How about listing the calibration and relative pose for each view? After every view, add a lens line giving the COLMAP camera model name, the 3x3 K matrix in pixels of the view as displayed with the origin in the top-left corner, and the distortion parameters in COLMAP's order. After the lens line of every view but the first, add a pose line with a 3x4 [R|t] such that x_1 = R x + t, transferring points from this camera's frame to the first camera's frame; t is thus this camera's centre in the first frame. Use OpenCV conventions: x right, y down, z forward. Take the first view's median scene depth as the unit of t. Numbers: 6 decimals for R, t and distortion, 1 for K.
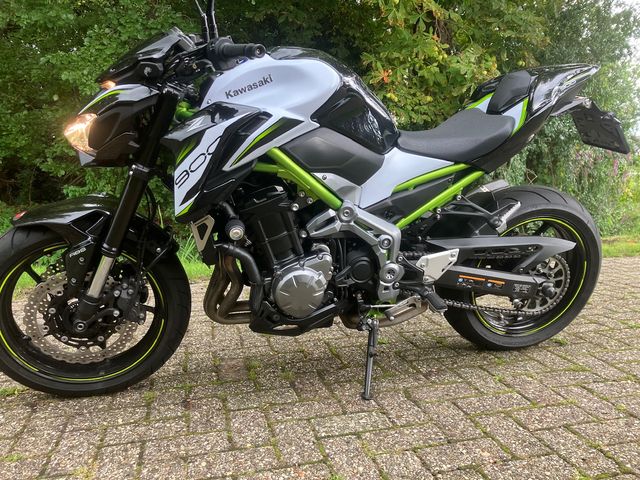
lens RADIAL K [[533.2, 0, 319.6], [0, 533.2, 234.0], [0, 0, 1]] dist [0.023852, -0.029531]
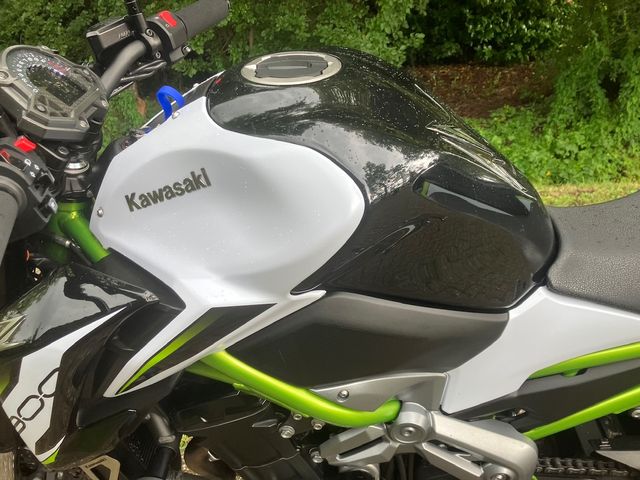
lens RADIAL K [[533.2, 0, 306.8], [0, 533.2, 242.1], [0, 0, 1]] dist [0.023852, -0.029531]
pose [[0.946395, 0.070329, -0.315264, 0.098056], [0.016851, 0.963931, 0.265619, -0.309252], [0.322573, -0.256693, 0.911074, 0.569136]]
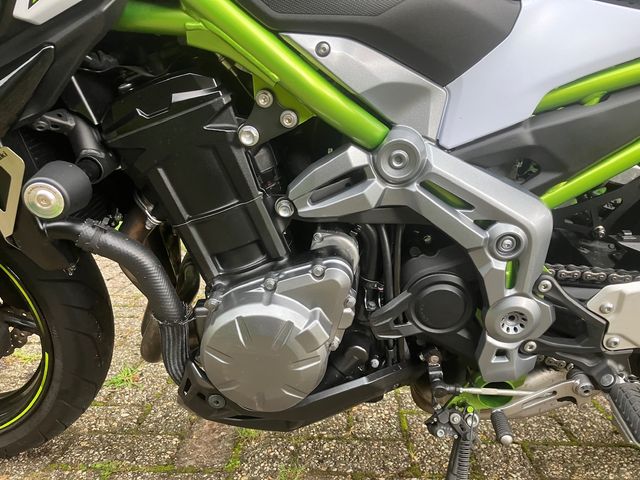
lens RADIAL K [[533.2, 0, 324.9], [0, 533.2, 233.8], [0, 0, 1]] dist [0.023852, -0.029531]
pose [[0.963013, 0.074552, -0.258938, 0.097219], [-0.054471, 0.994985, 0.083885, -0.015266], [0.263893, -0.066678, 0.962244, 0.599348]]
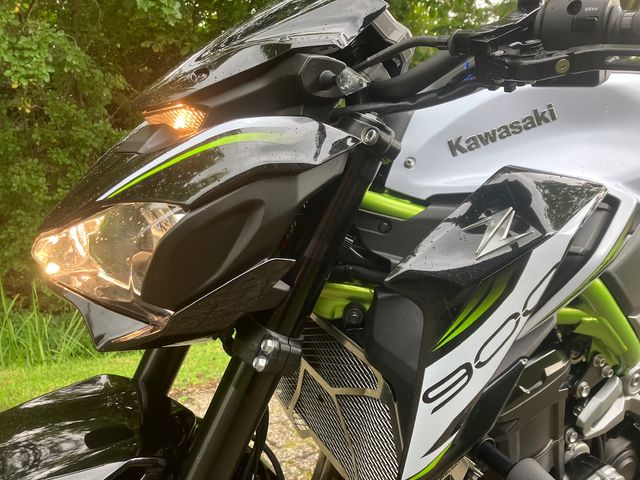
lens RADIAL K [[533.2, 0, 324.3], [0, 533.2, 242.0], [0, 0, 1]] dist [0.023852, -0.029531]
pose [[0.963049, -0.029744, 0.267680, -0.348879], [0.047561, 0.997045, -0.060321, -0.147331], [-0.265095, 0.070823, 0.961618, 0.557588]]
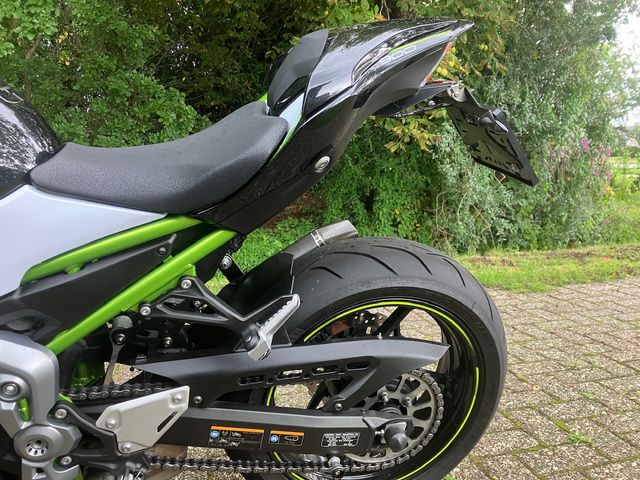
lens RADIAL K [[533.2, 0, 325.4], [0, 533.2, 231.2], [0, 0, 1]] dist [0.023852, -0.029531]
pose [[0.999735, -0.013503, 0.018639, 0.394273], [0.013356, 0.999879, 0.007981, -0.122470], [-0.018744, -0.007730, 0.999794, 0.521497]]
